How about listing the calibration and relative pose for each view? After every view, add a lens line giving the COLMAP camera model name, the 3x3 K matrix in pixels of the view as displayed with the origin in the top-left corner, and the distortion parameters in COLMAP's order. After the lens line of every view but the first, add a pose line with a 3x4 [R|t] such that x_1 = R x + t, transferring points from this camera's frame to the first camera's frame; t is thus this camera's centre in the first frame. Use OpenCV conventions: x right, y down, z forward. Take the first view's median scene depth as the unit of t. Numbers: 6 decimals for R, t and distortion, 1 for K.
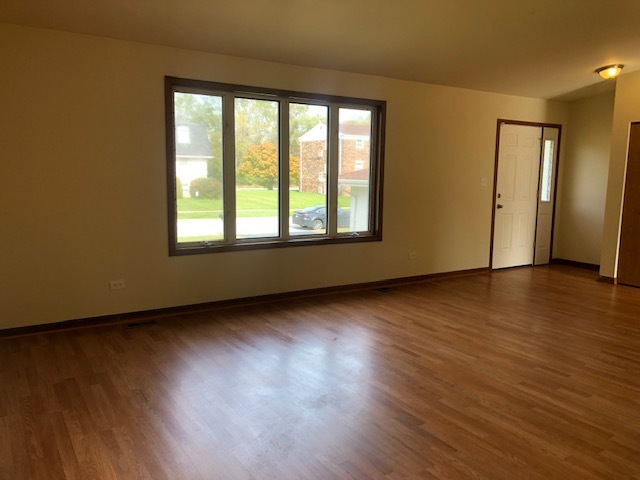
lens RADIAL K [[525.9, 0, 320.0], [0, 525.9, 240.0], [0, 0, 1]] dist [0.009393, -0.001102]
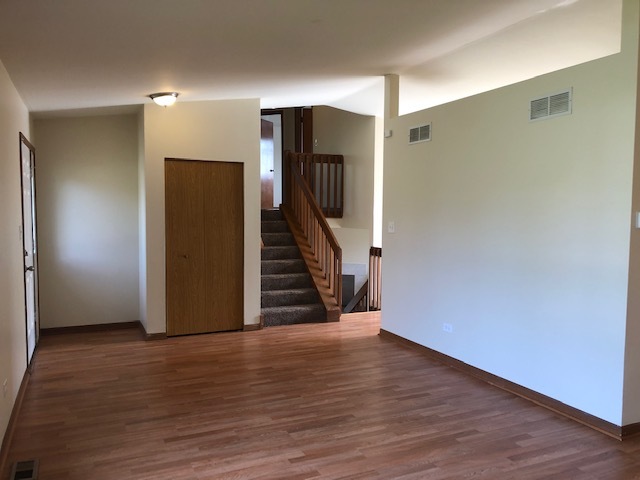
lens RADIAL K [[525.9, 0, 320.0], [0, 525.9, 240.0], [0, 0, 1]] dist [0.009393, -0.001102]
pose [[0.136329, -0.076285, 0.987722, -0.409597], [0.132831, 0.989435, 0.058083, -0.150608], [-0.981718, 0.123282, 0.145022, 0.926078]]
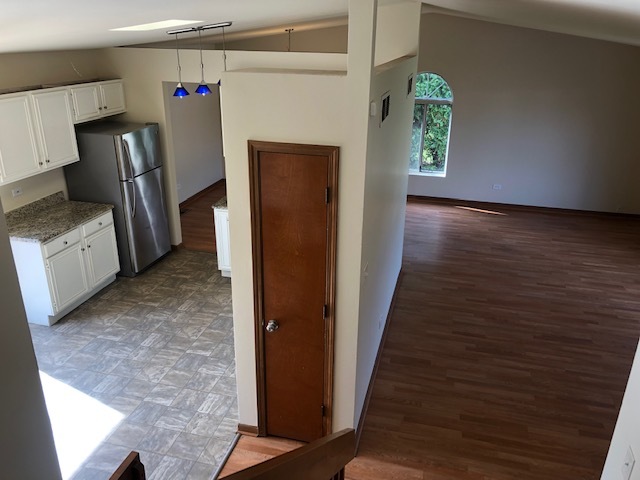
lens RADIAL K [[516.3, 0, 320.0], [0, 516.3, 240.0], [0, 0, 1]] dist [0.007519, 0.007539]
pose [[-0.728320, 0.228639, -0.645968, 1.467468], [-0.122036, 0.884343, 0.450606, -0.454153], [0.674283, 0.407016, -0.616182, 1.332928]]
